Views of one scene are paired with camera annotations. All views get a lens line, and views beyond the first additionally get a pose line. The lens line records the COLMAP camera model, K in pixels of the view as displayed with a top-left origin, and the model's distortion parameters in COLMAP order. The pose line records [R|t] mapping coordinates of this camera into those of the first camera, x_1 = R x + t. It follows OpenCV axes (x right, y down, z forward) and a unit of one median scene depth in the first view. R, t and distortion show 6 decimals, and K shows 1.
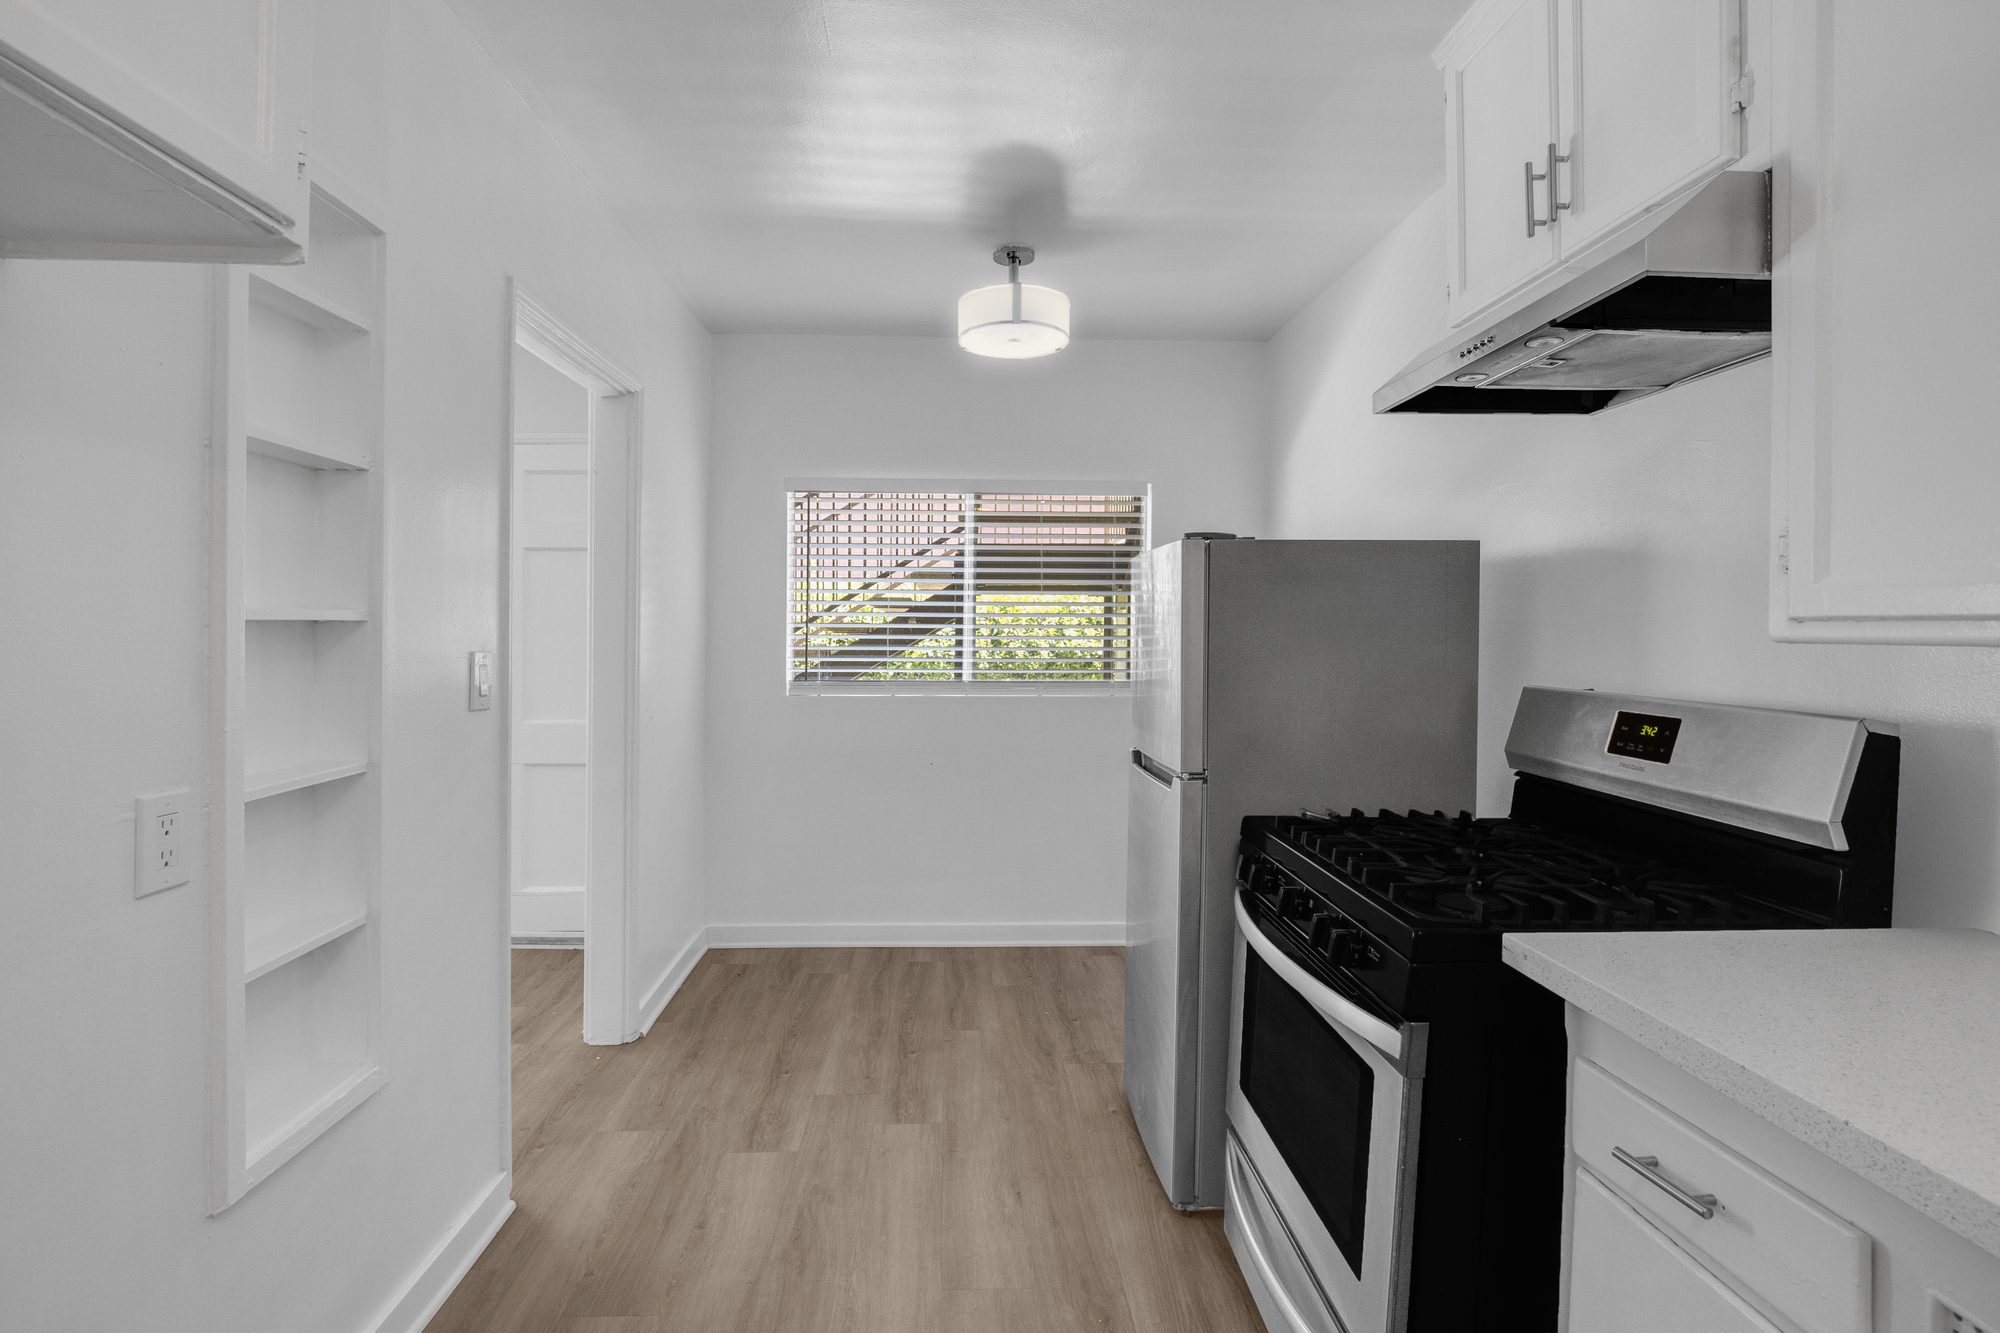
lens RADIAL K [[957.8, 0, 1000.0], [0, 957.8, 666.5], [0, 0, 1]] dist [0.001371, 0.000949]
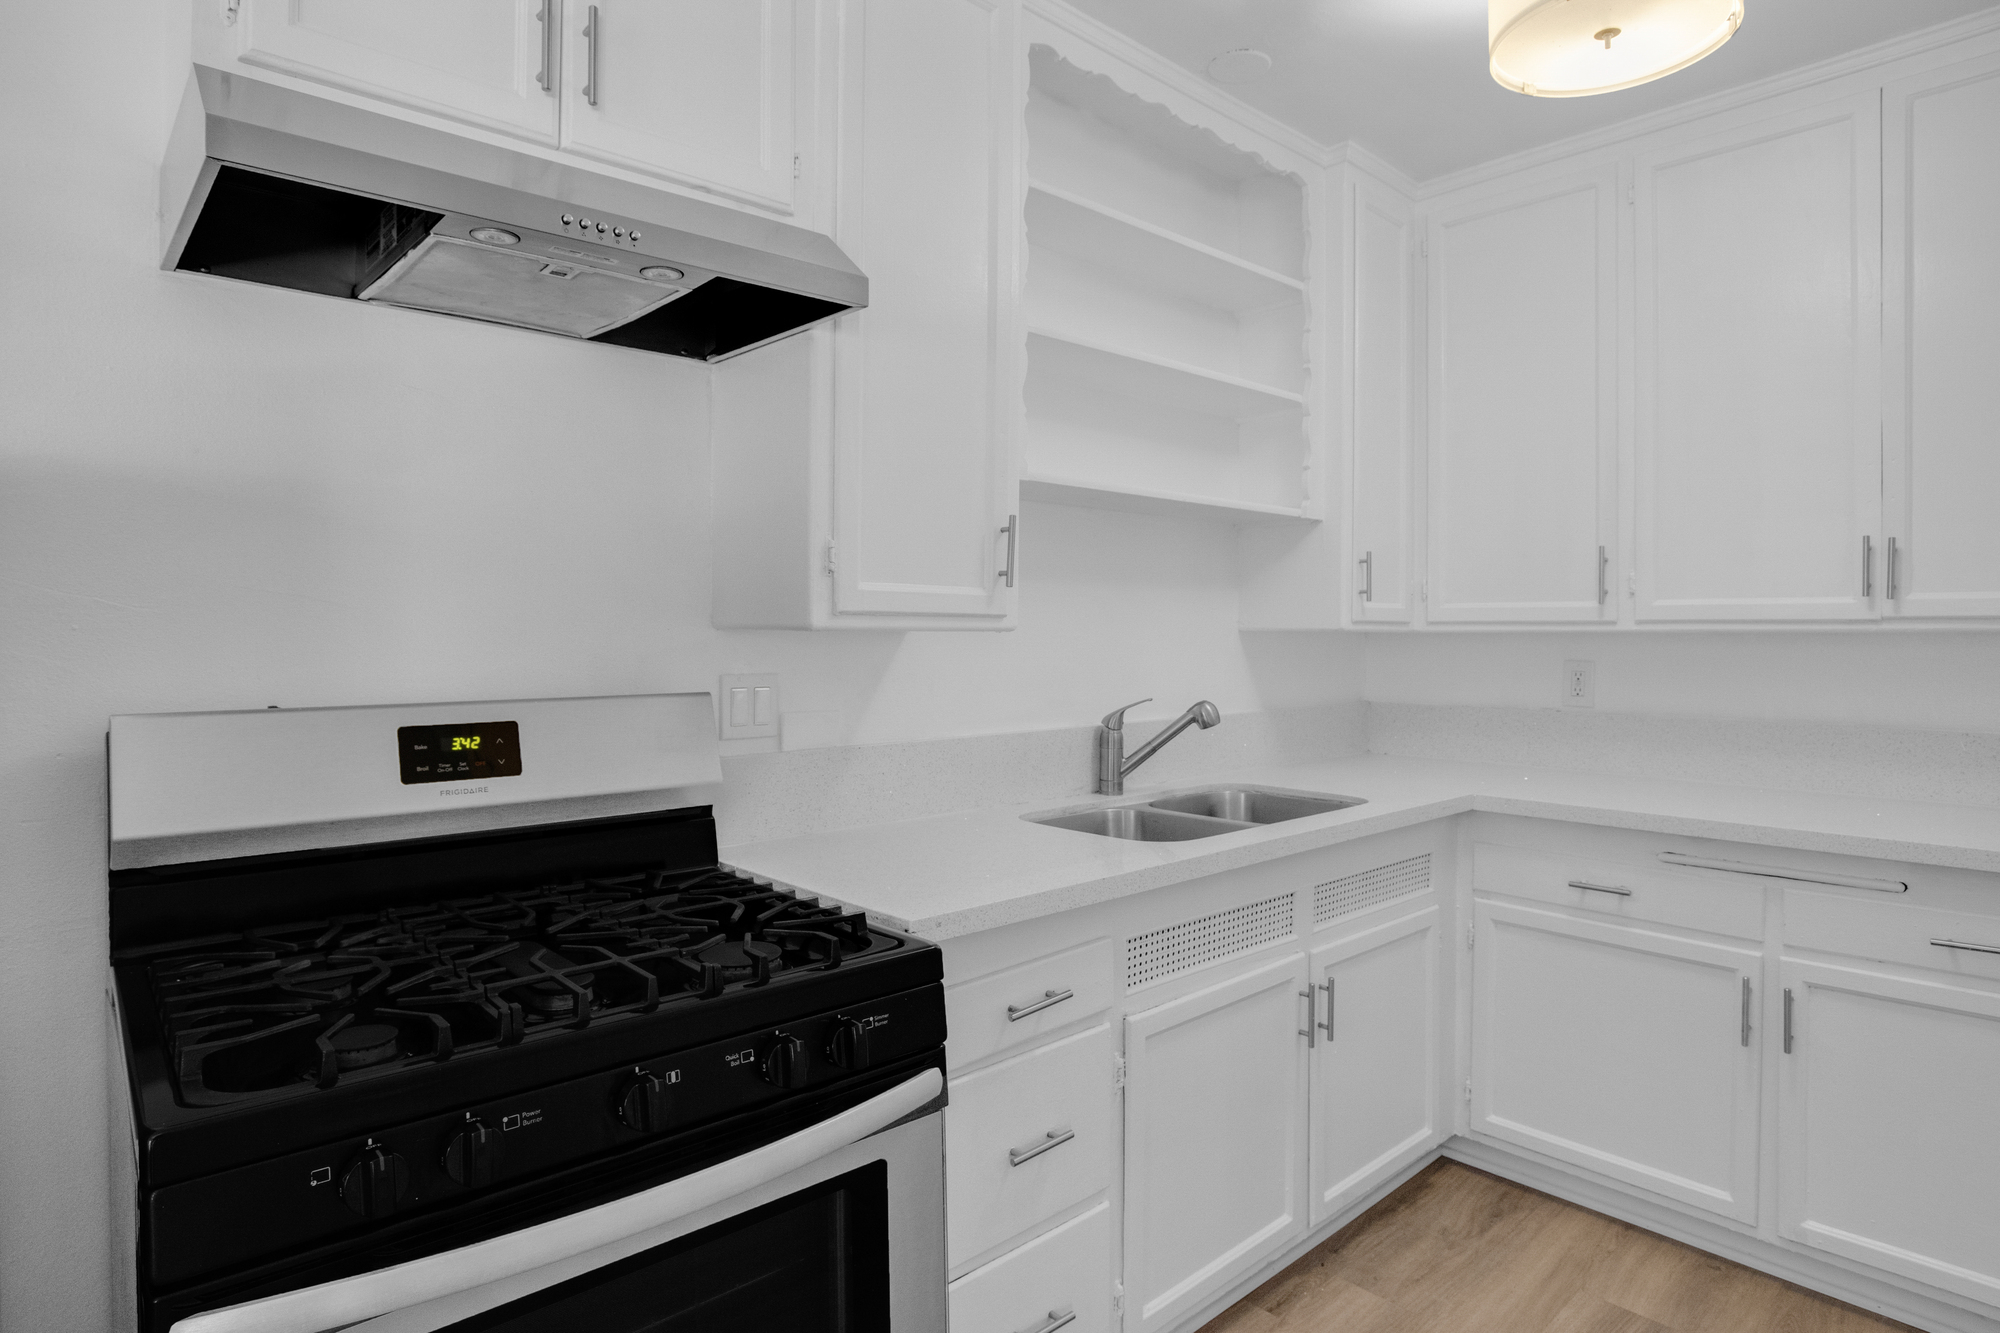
lens RADIAL K [[1133.7, 0, 924.6], [0, 1133.7, 629.5], [0, 0, 1]] dist [-0.027882, -0.000346]
pose [[-0.625038, -0.007291, 0.780561, -0.308825], [0.023767, 0.999315, 0.028365, -0.046635], [-0.780233, 0.036280, -0.624436, 1.290192]]
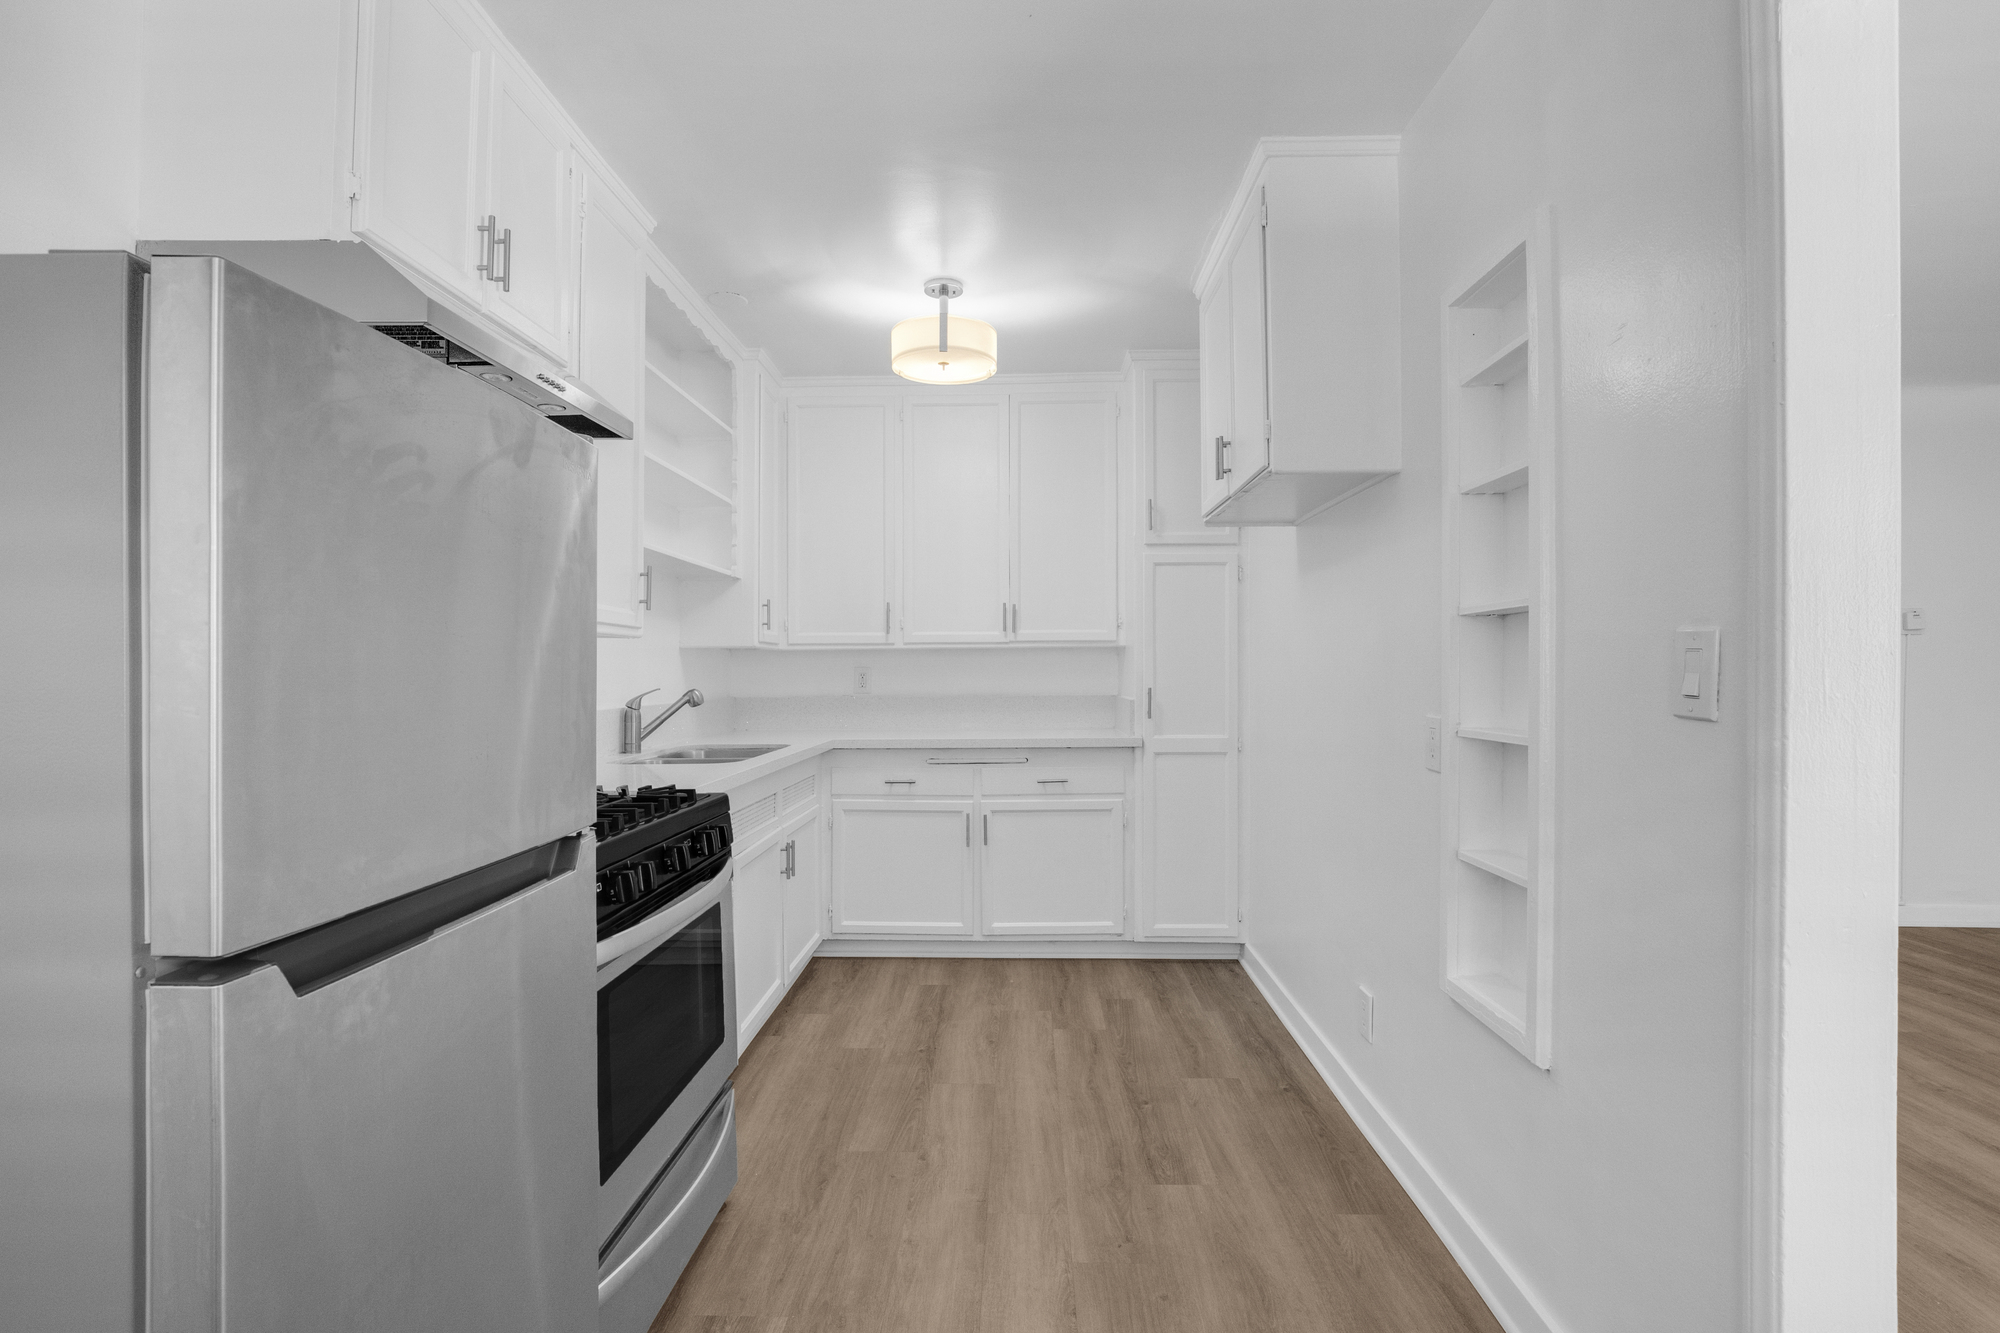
lens RADIAL K [[975.2, 0, 998.0], [0, 975.2, 642.7], [0, 0, 1]] dist [-0.000628, -0.000150]
pose [[-0.996783, -0.001164, 0.080139, -0.157397], [-0.000432, 0.999958, 0.009149, -0.014634], [-0.080147, 0.009085, -0.996742, 2.085229]]
